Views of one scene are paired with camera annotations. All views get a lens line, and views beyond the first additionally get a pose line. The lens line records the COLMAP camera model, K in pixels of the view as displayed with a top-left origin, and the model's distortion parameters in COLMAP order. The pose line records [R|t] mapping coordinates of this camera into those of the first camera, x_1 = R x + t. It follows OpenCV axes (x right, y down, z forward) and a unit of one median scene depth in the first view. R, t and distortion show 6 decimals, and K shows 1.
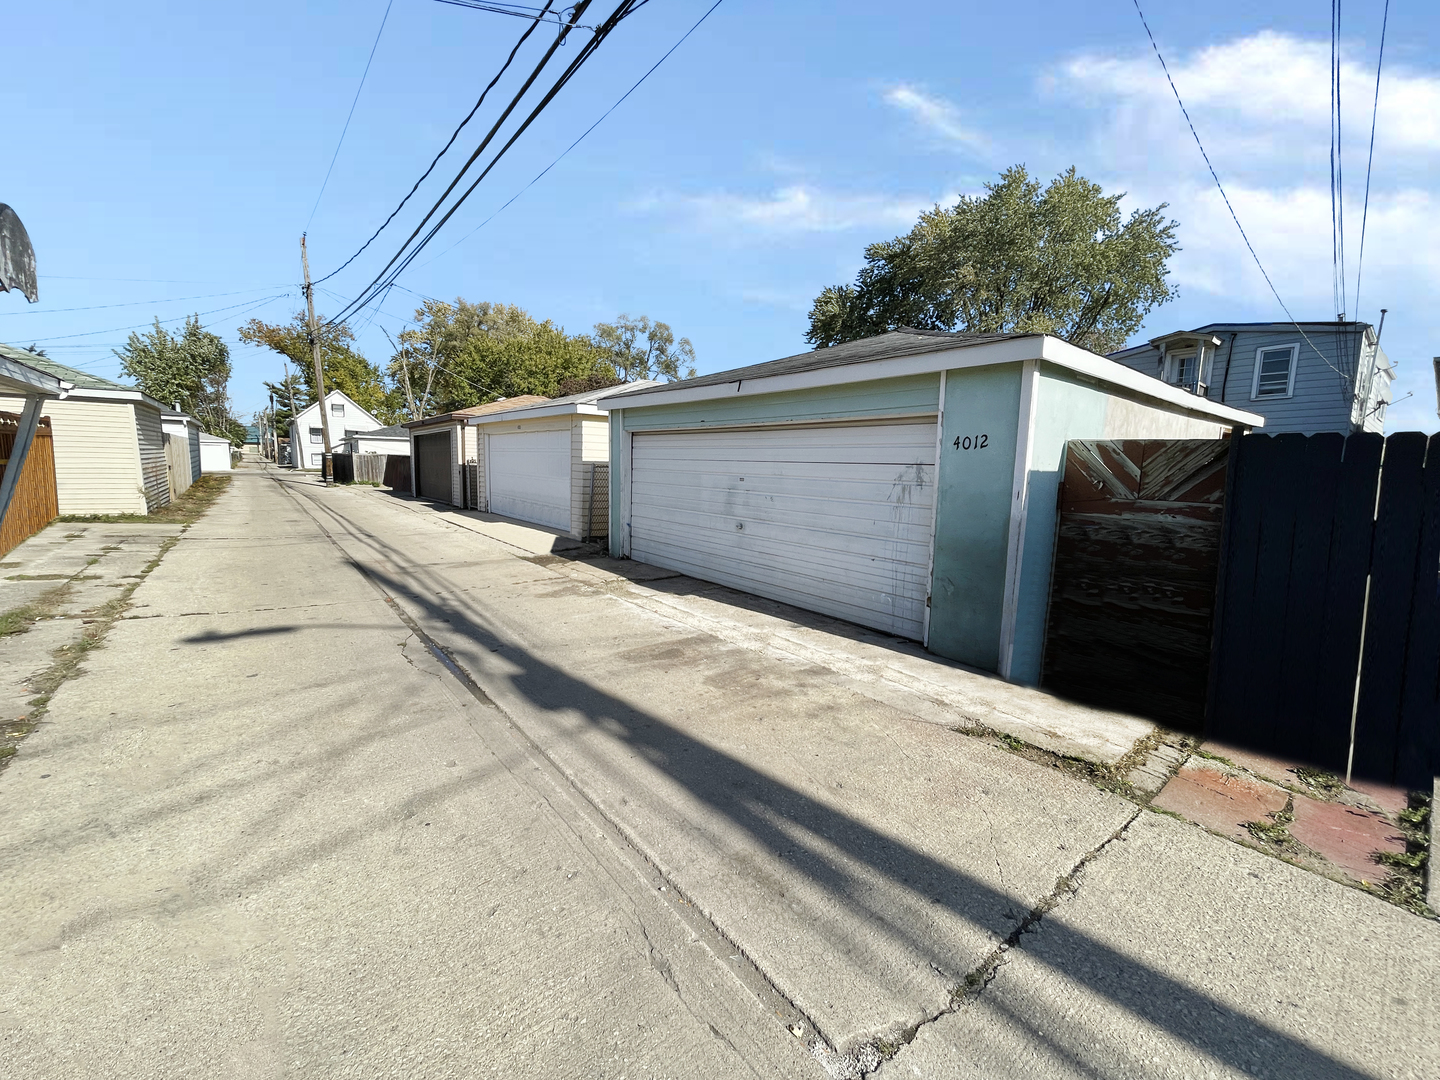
lens RADIAL K [[585.0, 0, 713.8], [0, 585.0, 539.2], [0, 0, 1]] dist [0.007820, -0.000891]
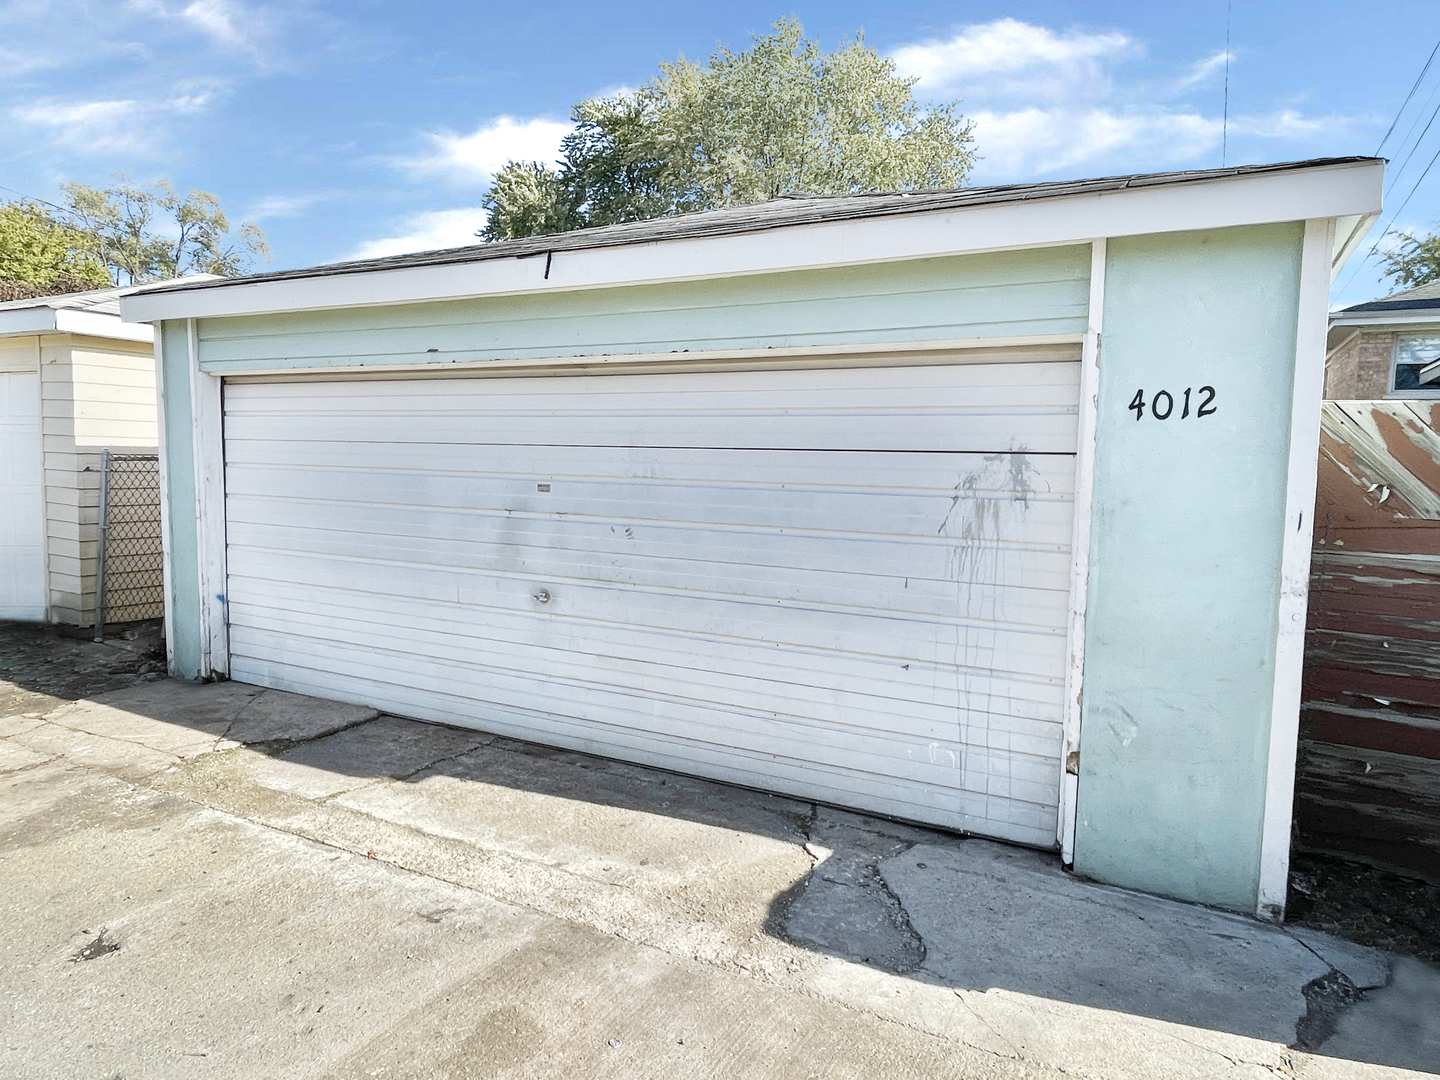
lens RADIAL K [[928.0, 0, 717.5], [0, 928.0, 545.1], [0, 0, 1]] dist [0.007205, -0.017802]
pose [[0.916910, -0.046433, 0.396383, -0.095077], [0.055543, 0.998390, -0.011529, -0.040654], [-0.395210, 0.032587, 0.918013, 0.290882]]
